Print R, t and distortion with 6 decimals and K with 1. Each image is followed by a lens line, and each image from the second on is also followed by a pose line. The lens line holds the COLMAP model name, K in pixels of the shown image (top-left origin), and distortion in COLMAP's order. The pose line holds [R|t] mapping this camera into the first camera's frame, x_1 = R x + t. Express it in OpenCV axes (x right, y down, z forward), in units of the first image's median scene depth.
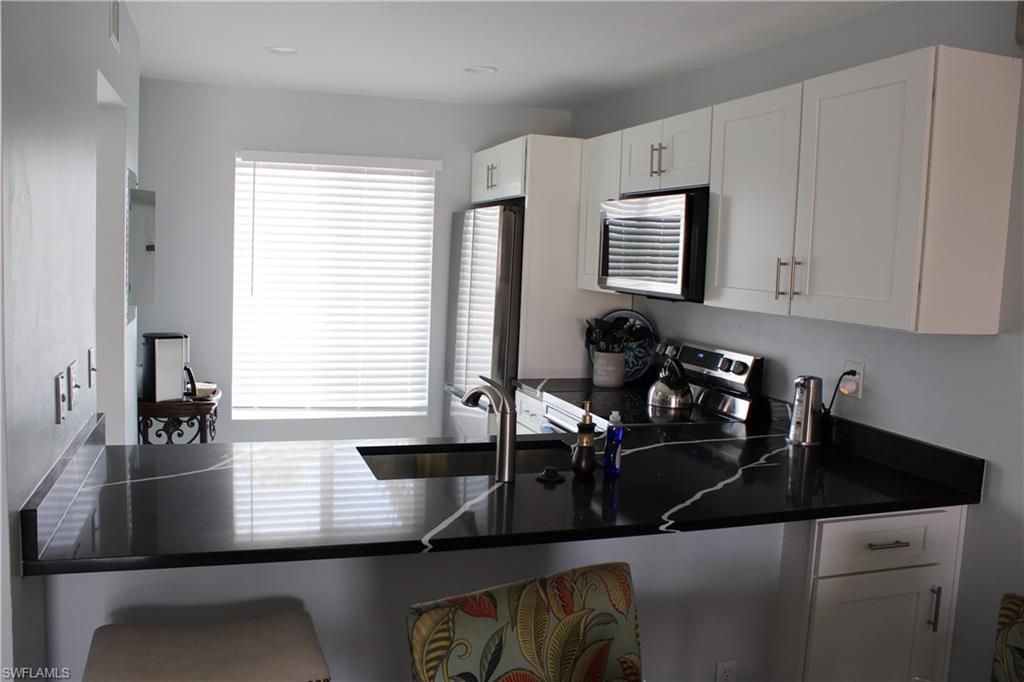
lens RADIAL K [[891.8, 0, 512.0], [0, 891.8, 341.0], [0, 0, 1]] dist [-0.000394, 0.001549]
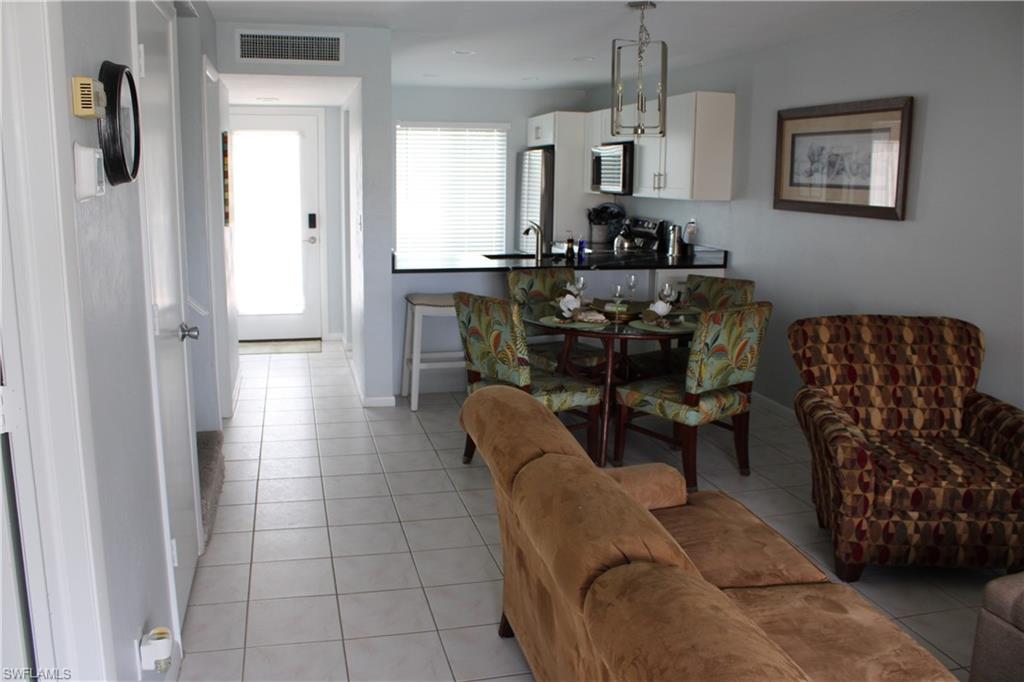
lens RADIAL K [[891.8, 0, 512.0], [0, 891.8, 341.0], [0, 0, 1]] dist [-0.000394, 0.001549]
pose [[0.997041, -0.014018, -0.075585, 0.062873], [0.020147, 0.996514, 0.080955, 0.102971], [0.074187, -0.082238, 0.993848, -0.953476]]
